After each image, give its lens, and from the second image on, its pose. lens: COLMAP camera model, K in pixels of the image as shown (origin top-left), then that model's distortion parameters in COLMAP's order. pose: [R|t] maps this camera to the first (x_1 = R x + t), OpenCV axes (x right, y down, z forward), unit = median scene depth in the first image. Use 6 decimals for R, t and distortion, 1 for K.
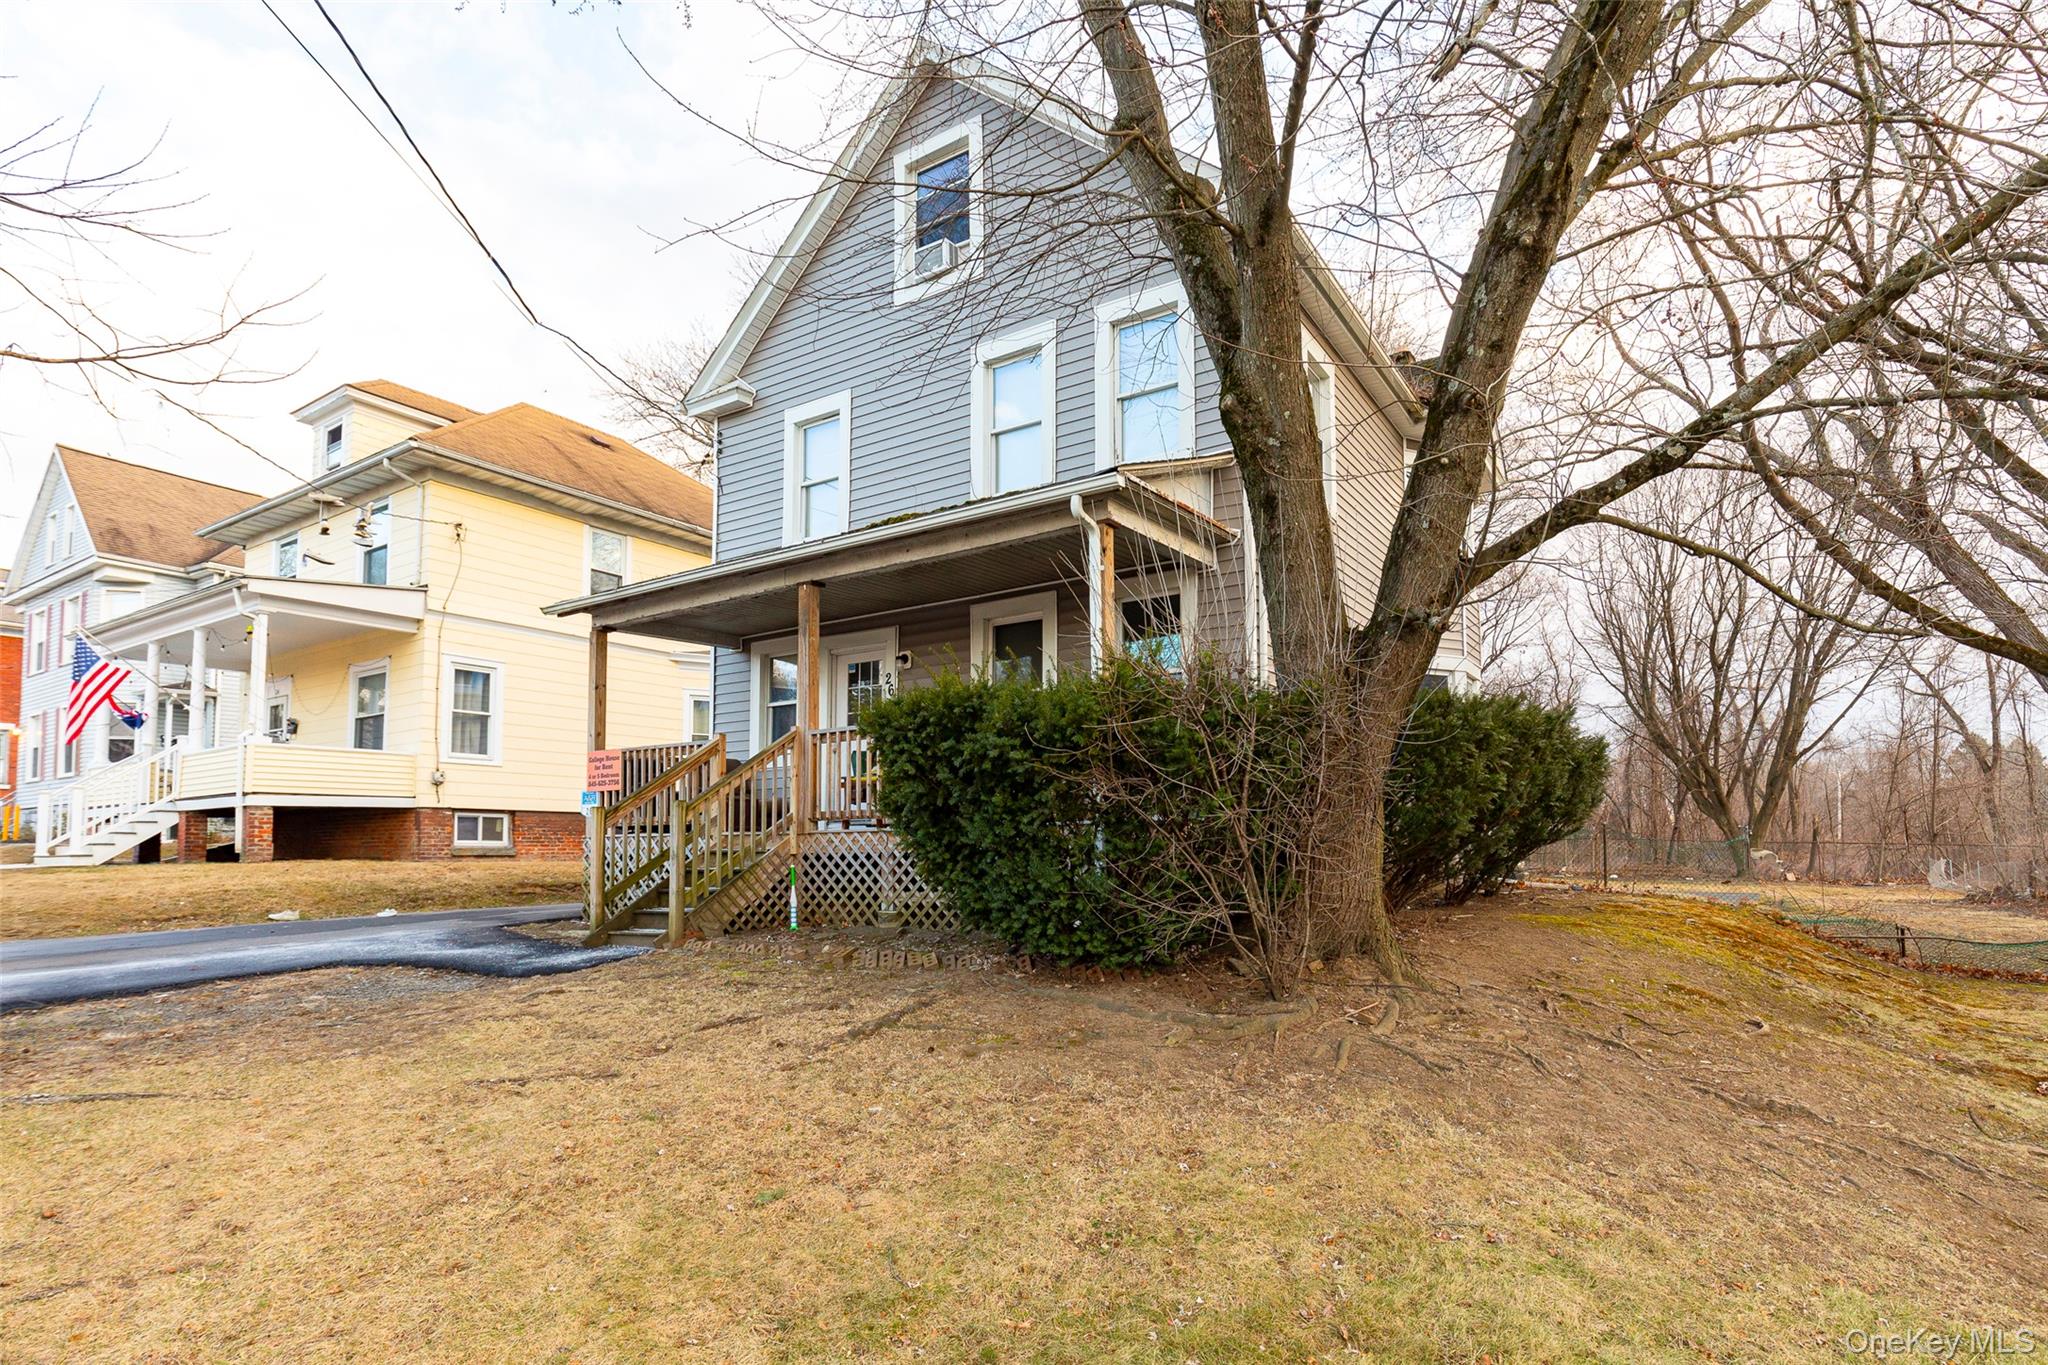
lens RADIAL K [[1042.7, 0, 1046.1], [0, 1042.7, 825.4], [0, 0, 1]] dist [-0.016015, -0.000460]
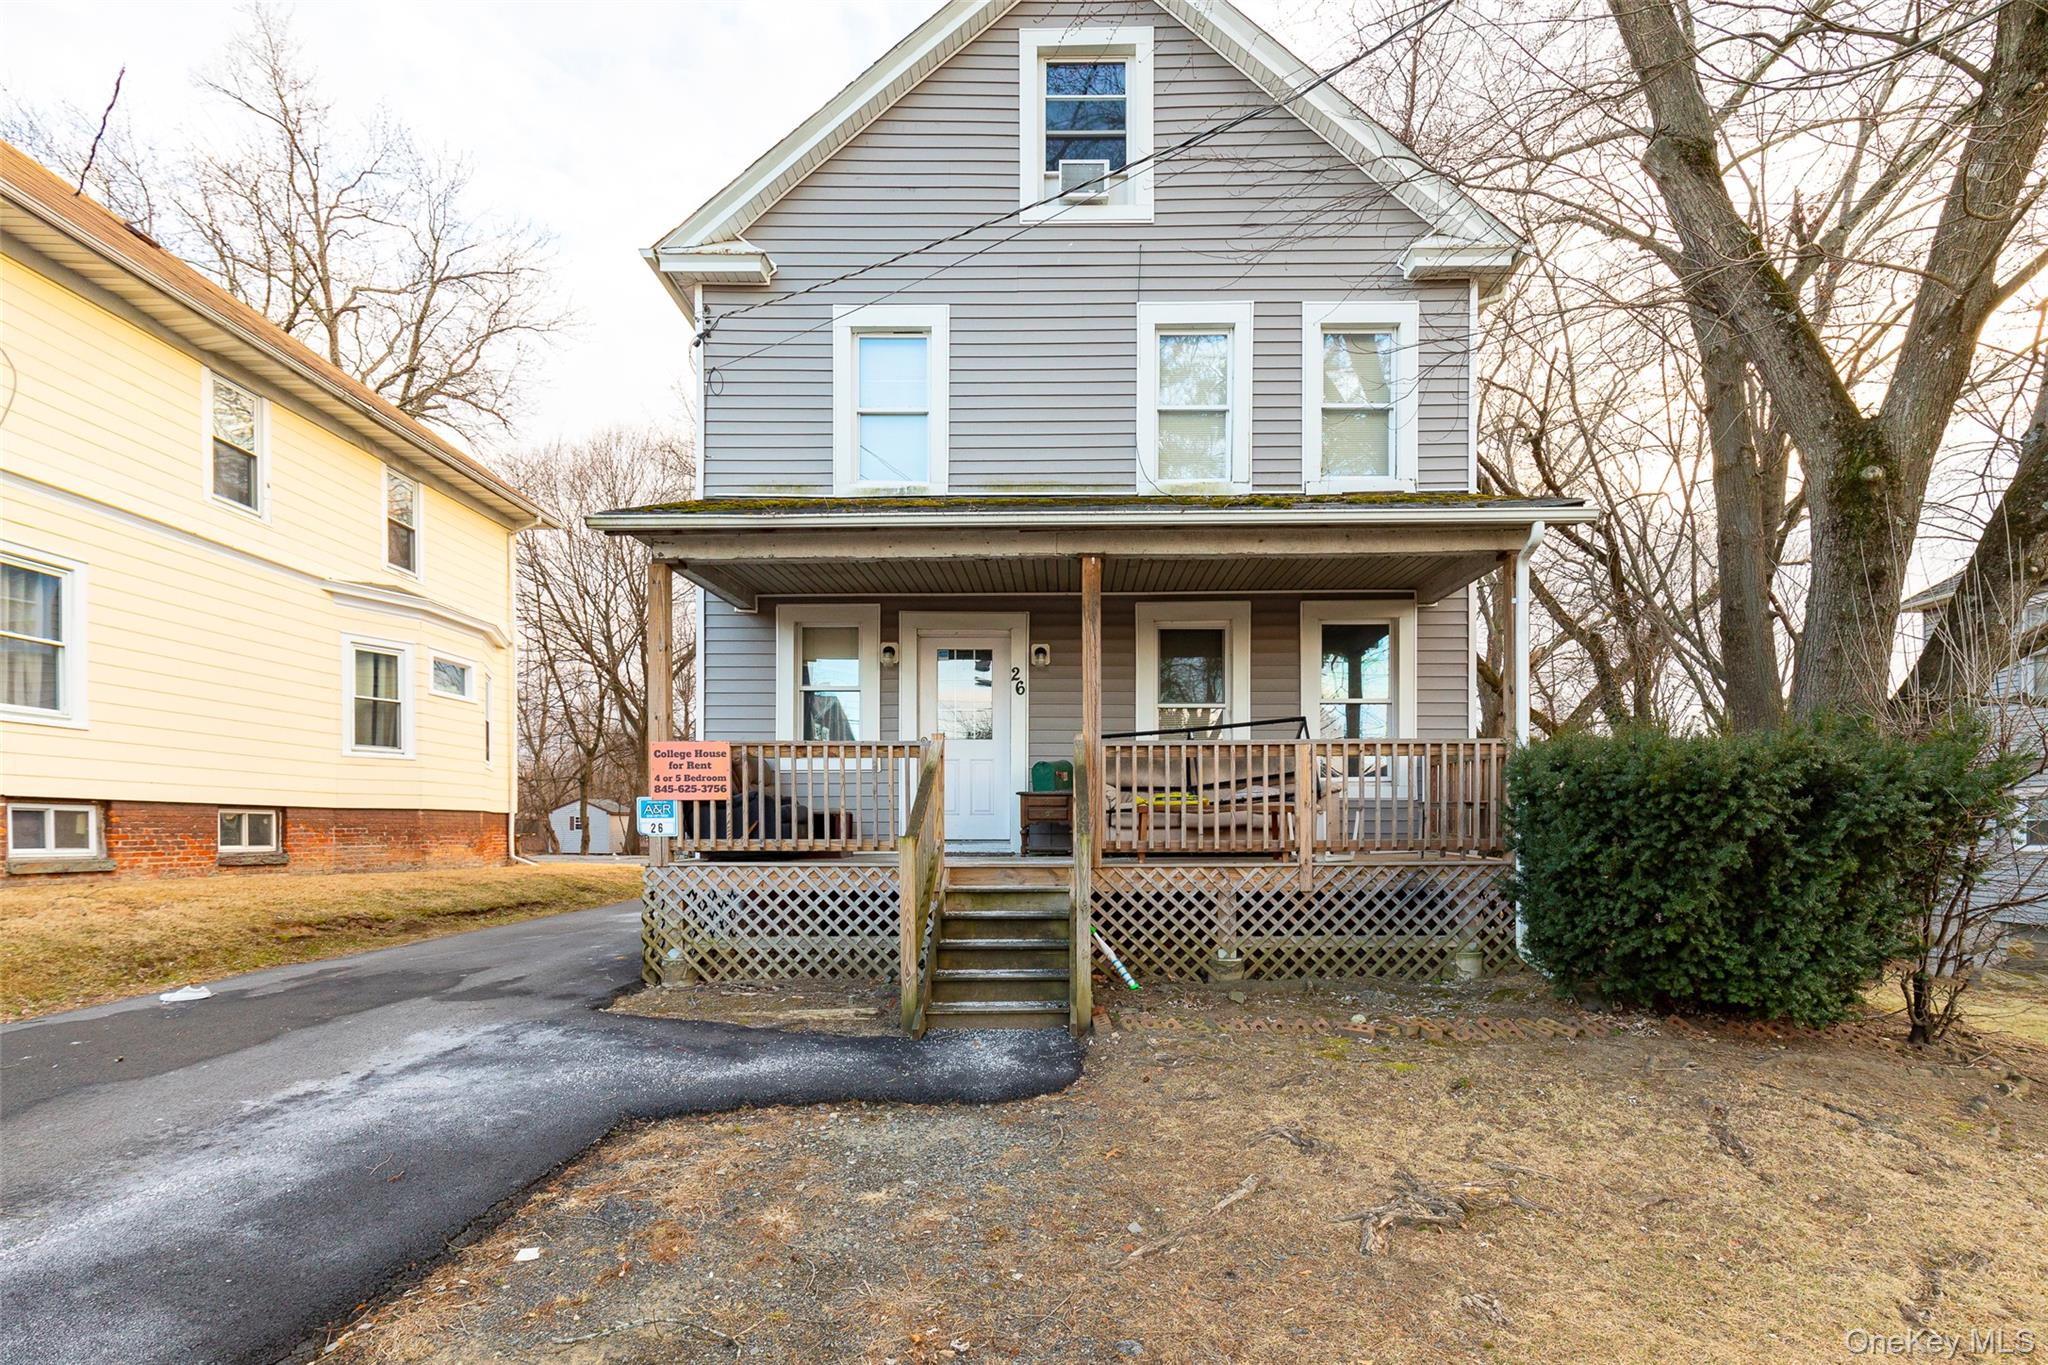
lens RADIAL K [[950.1, 0, 982.0], [0, 950.1, 861.6], [0, 0, 1]] dist [-0.001986, -0.000839]
pose [[0.846706, -0.013014, 0.531902, -0.572436], [-0.018709, 0.998354, 0.054209, -0.028717], [-0.531732, -0.055851, 0.845069, 0.342291]]
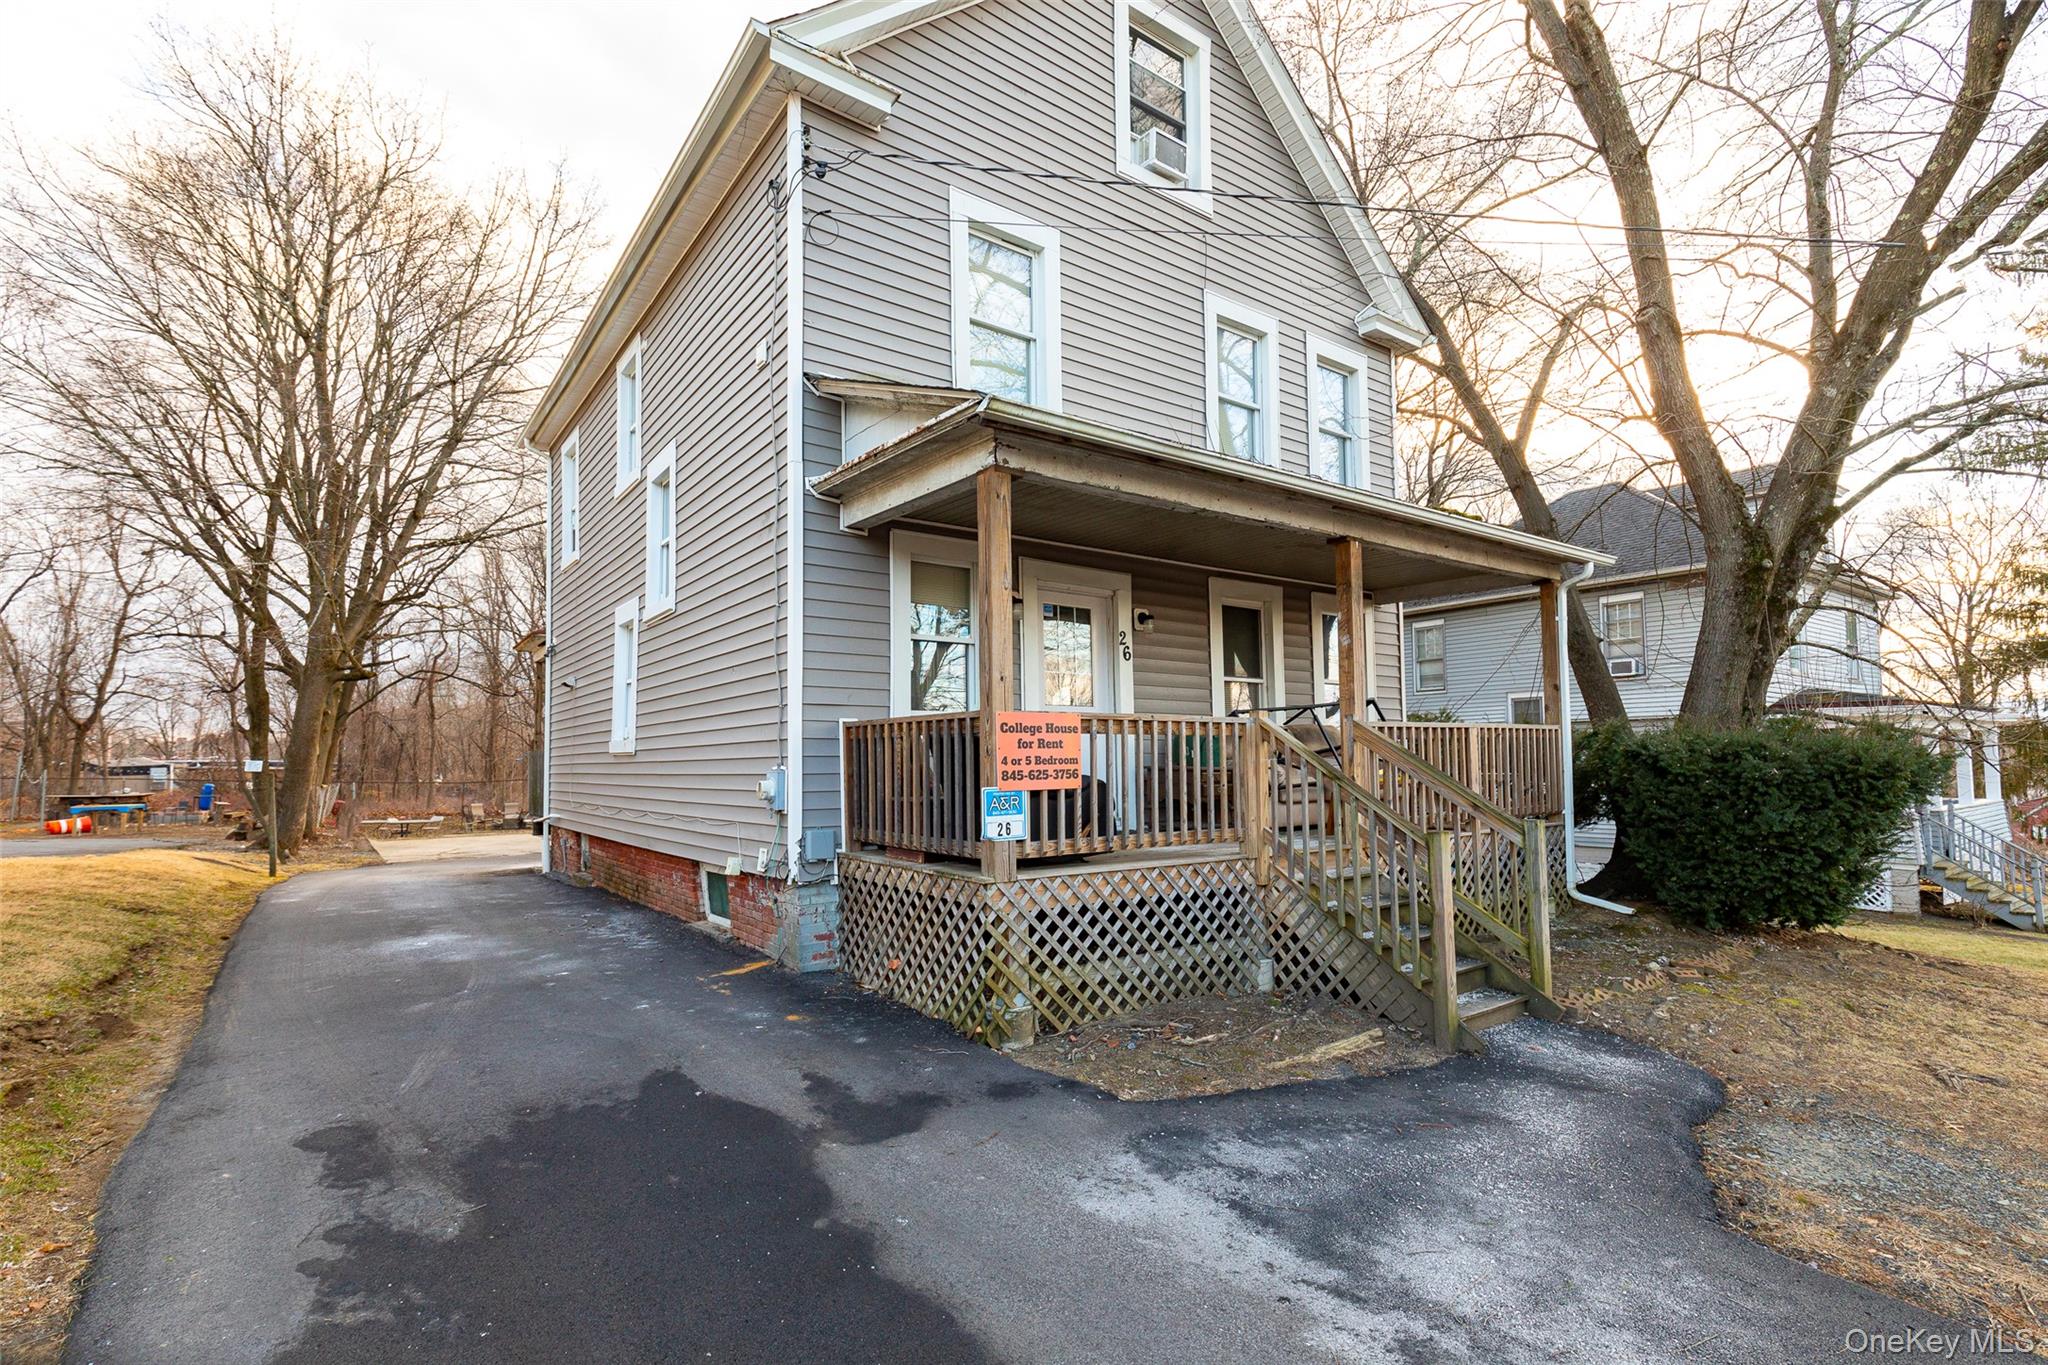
lens RADIAL K [[950.1, 0, 1017.1], [0, 950.1, 747.1], [0, 0, 1]] dist [-0.001986, -0.000839]
pose [[0.362883, 0.020188, 0.931616, -0.830717], [-0.014675, 0.999765, -0.015949, -0.044287], [-0.931719, -0.007884, 0.363094, 0.793801]]
